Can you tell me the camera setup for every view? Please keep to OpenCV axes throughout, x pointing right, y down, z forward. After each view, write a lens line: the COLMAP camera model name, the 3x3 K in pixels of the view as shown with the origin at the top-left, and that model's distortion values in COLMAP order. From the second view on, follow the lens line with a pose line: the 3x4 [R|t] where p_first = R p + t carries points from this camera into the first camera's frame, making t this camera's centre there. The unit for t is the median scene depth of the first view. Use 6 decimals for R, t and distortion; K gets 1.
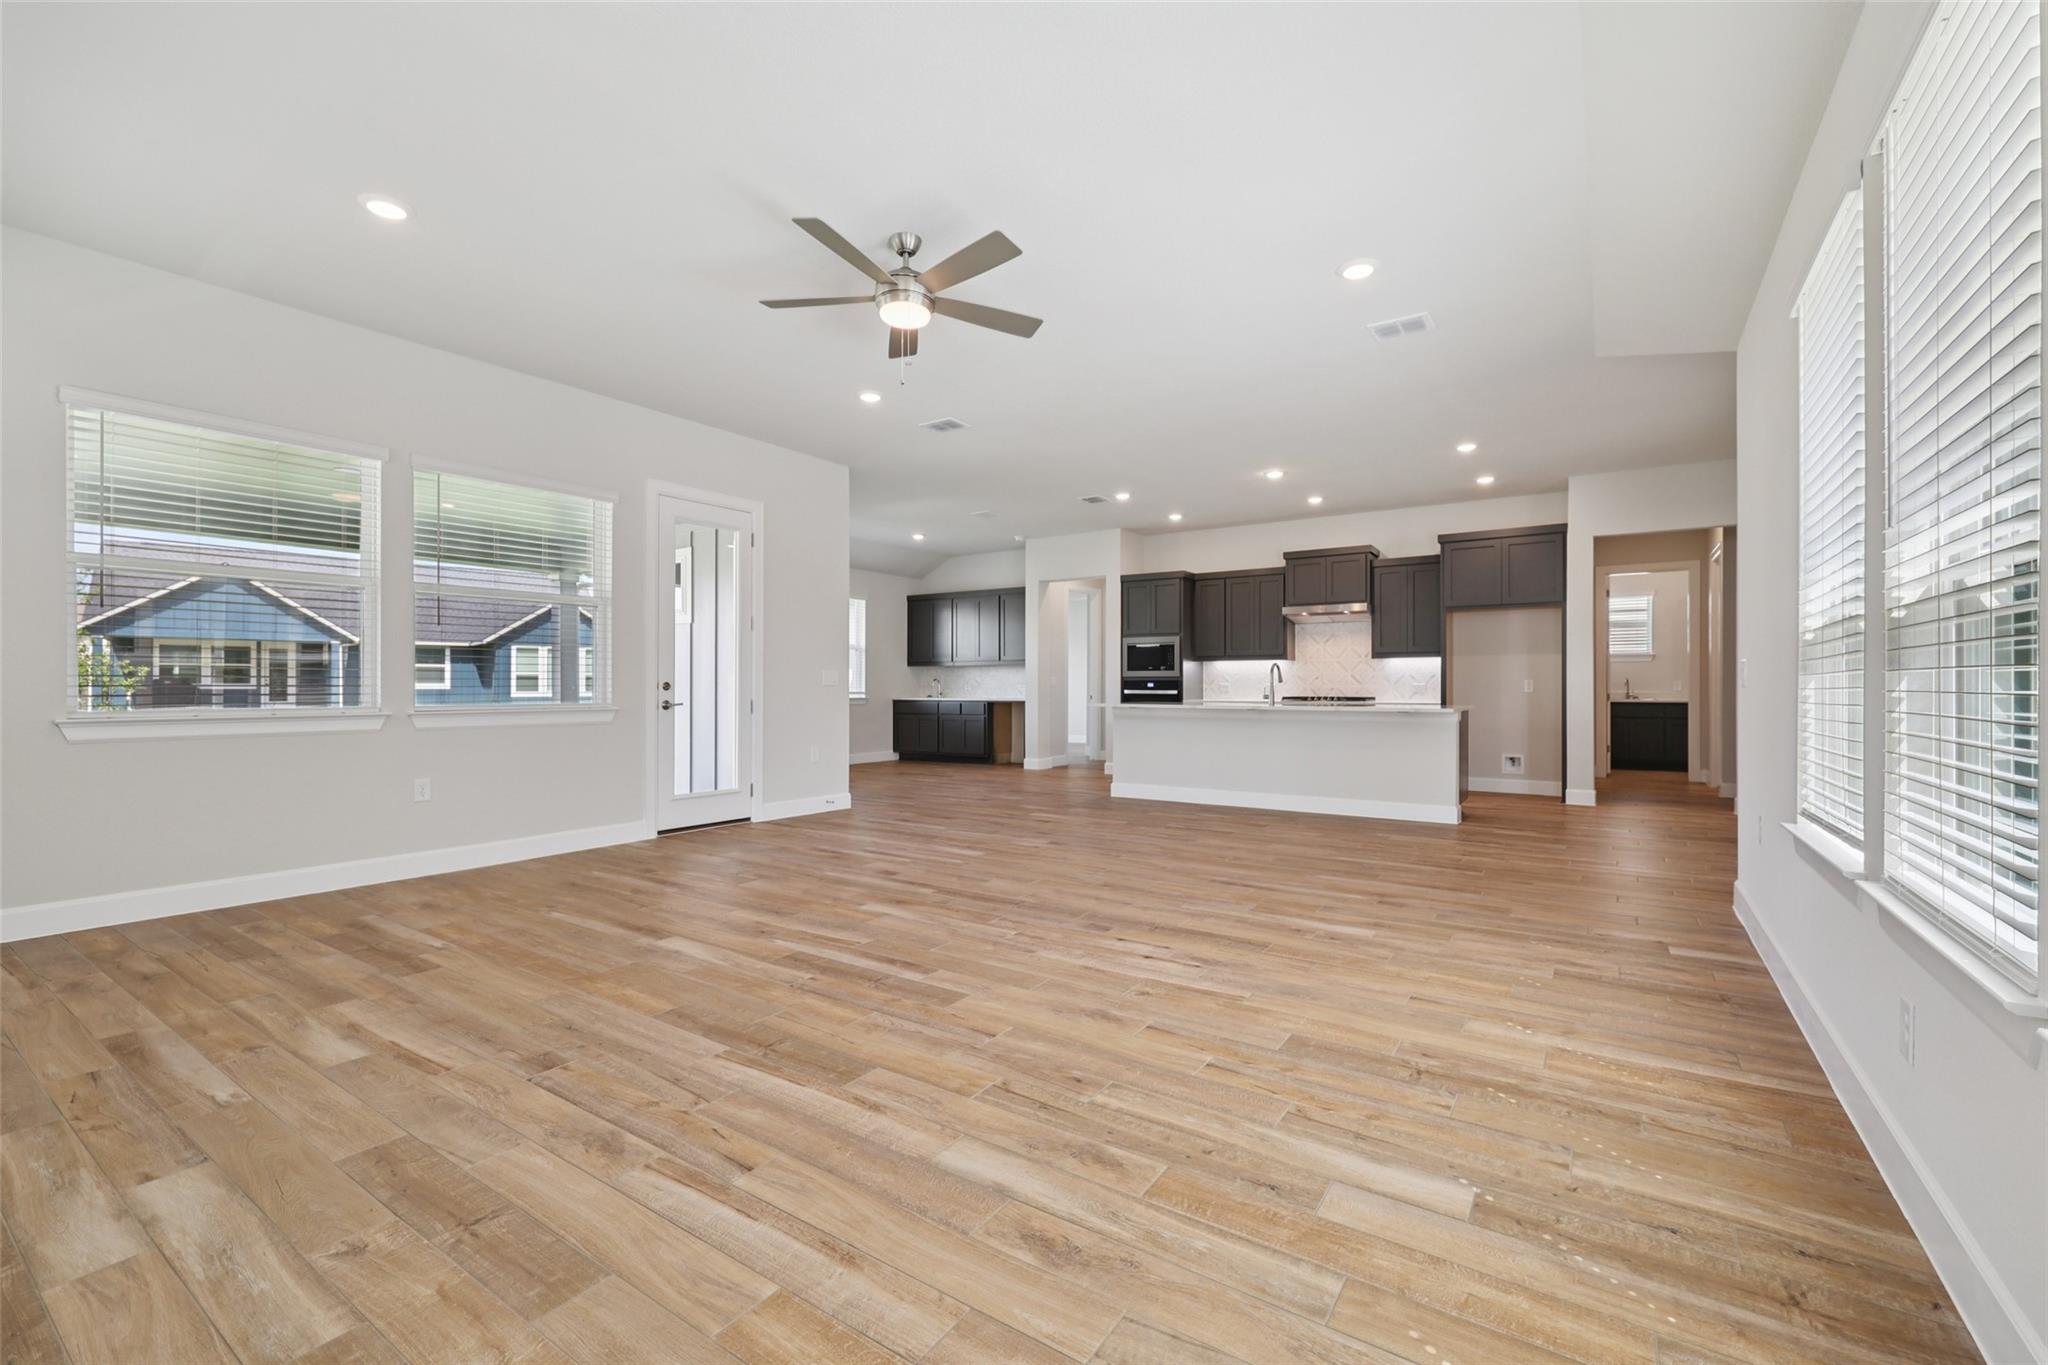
lens RADIAL K [[866.2, 0, 1031.7], [0, 866.2, 682.8], [0, 0, 1]] dist [0.001542, -0.000237]
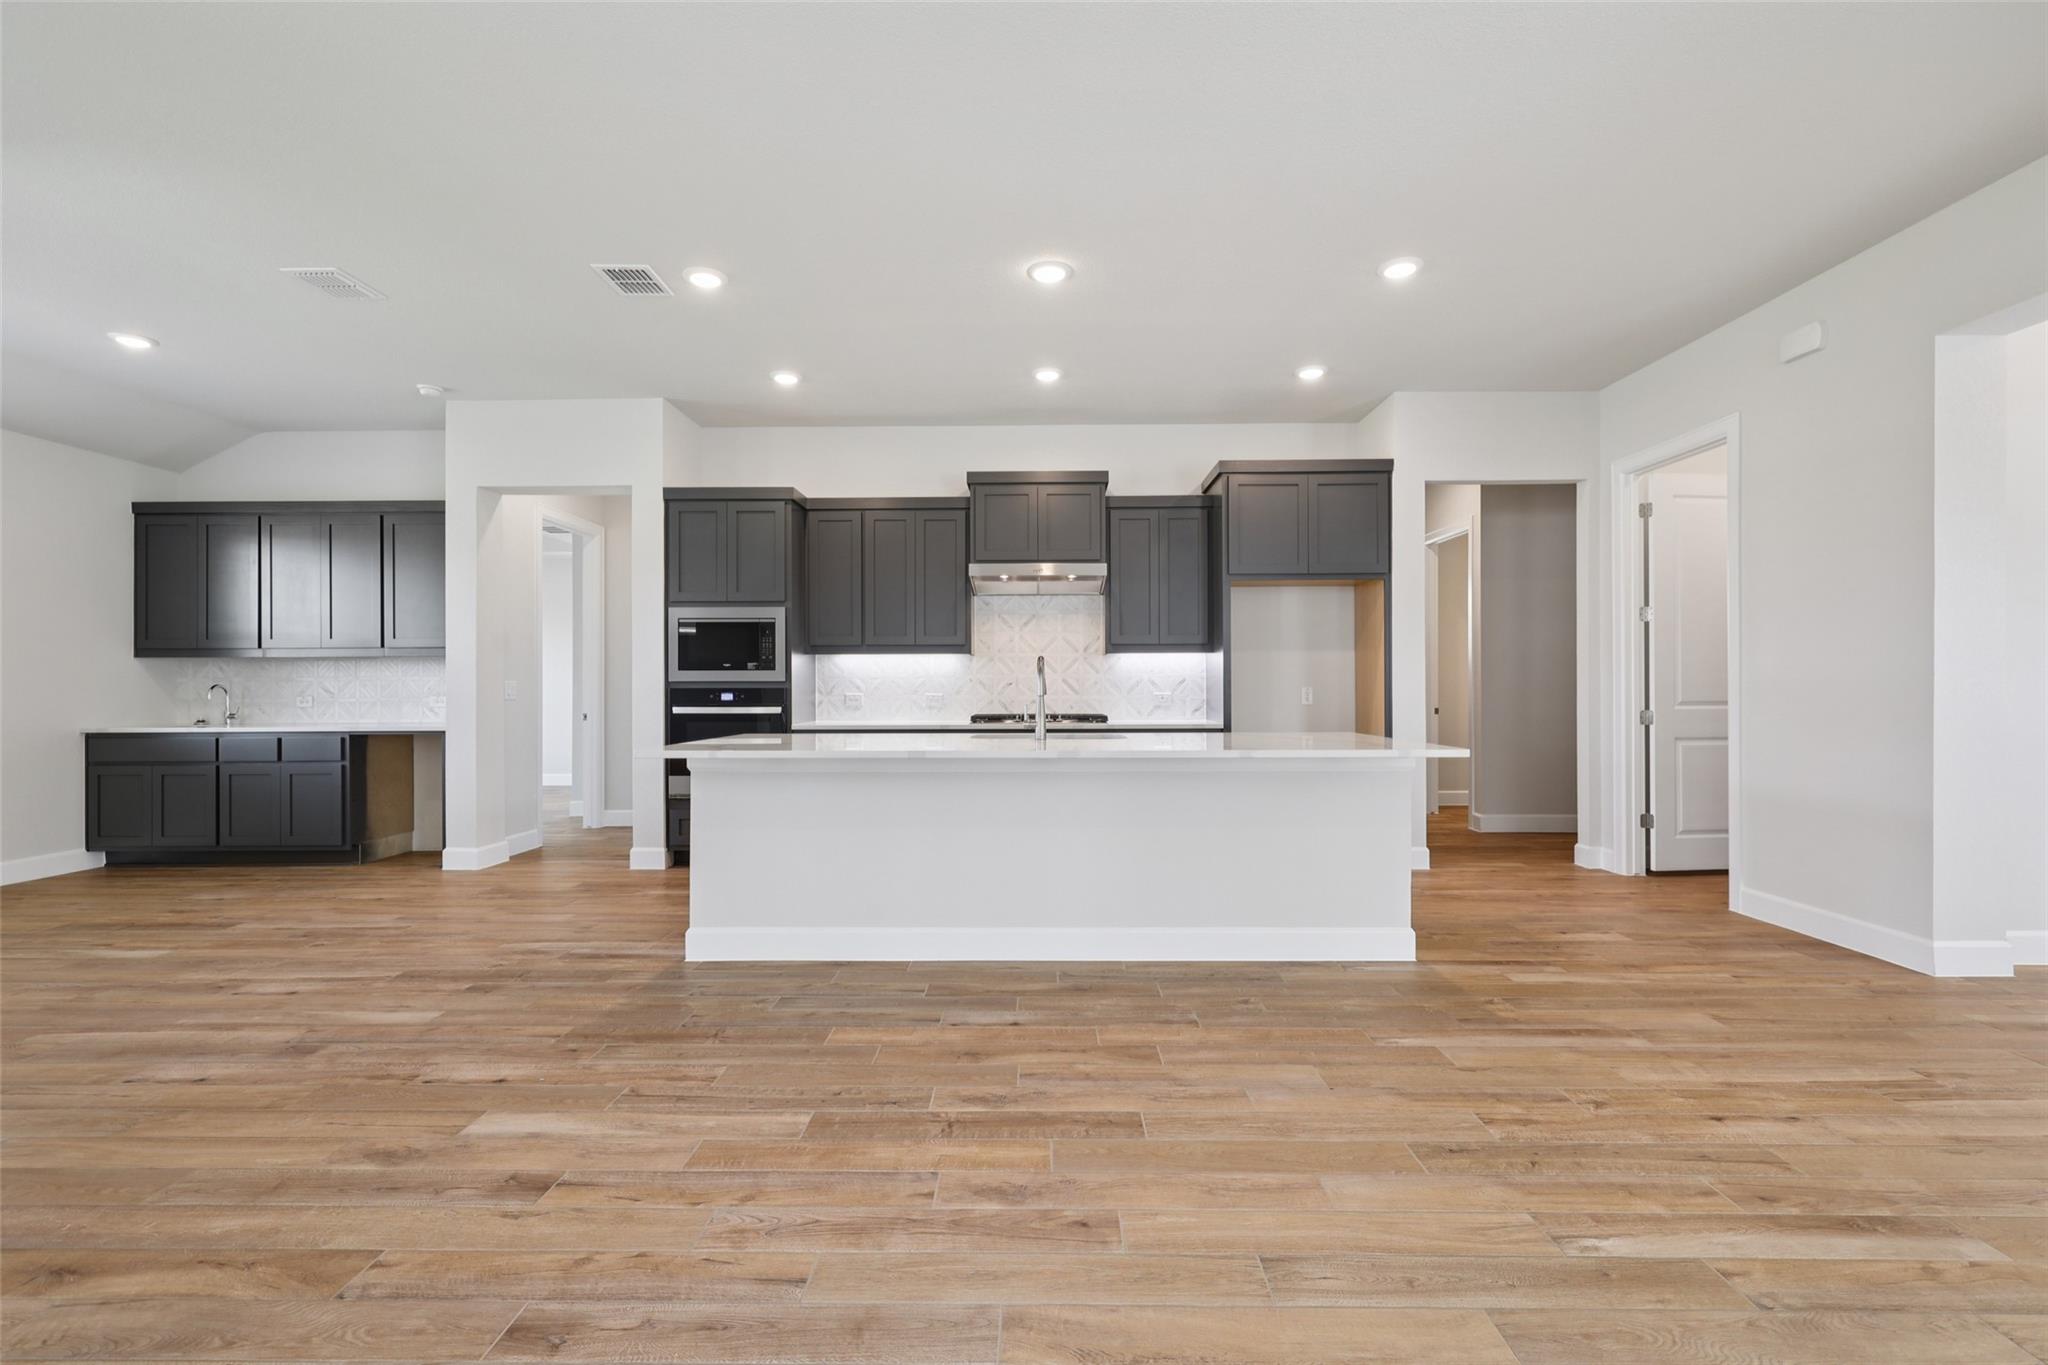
lens RADIAL K [[889.2, 0, 1031.5], [0, 889.2, 686.1], [0, 0, 1]] dist [0.001423, 0.000144]
pose [[0.839110, -0.002944, 0.543953, -0.003074], [0.001729, 0.999995, 0.002744, -0.005136], [-0.543958, -0.001362, 0.839111, 0.401728]]
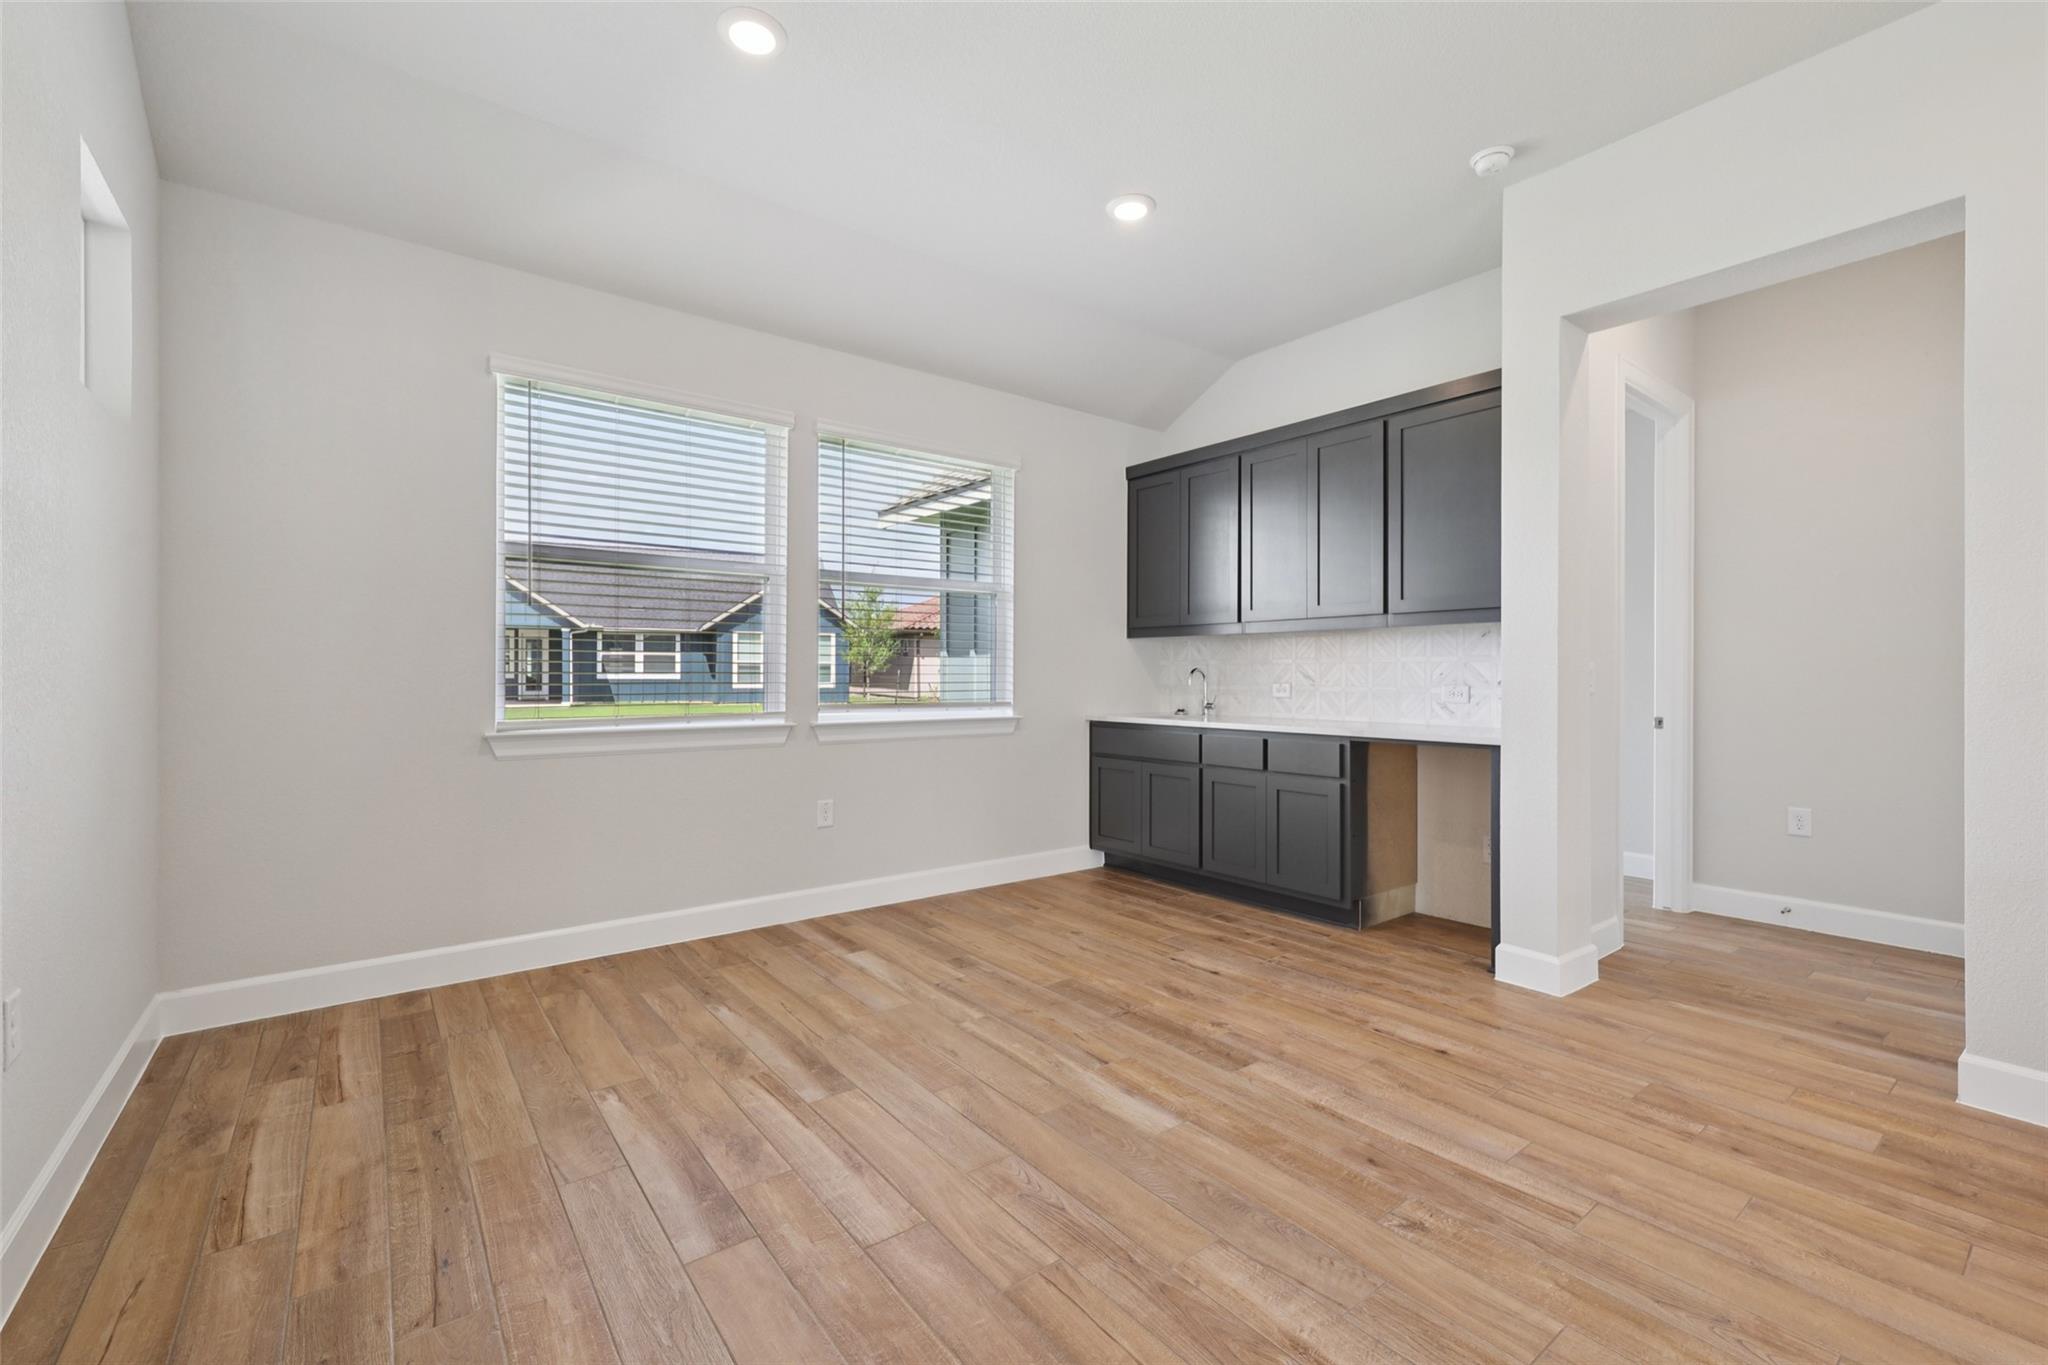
lens RADIAL K [[868.8, 0, 1024.0], [0, 868.8, 682.5], [0, 0, 1]] dist [0.008793, 0.000006]
pose [[0.946368, 0.004526, -0.323058, -0.064492], [-0.000713, 0.999929, 0.011920, -0.003391], [0.323089, -0.011051, 0.946304, 0.677148]]
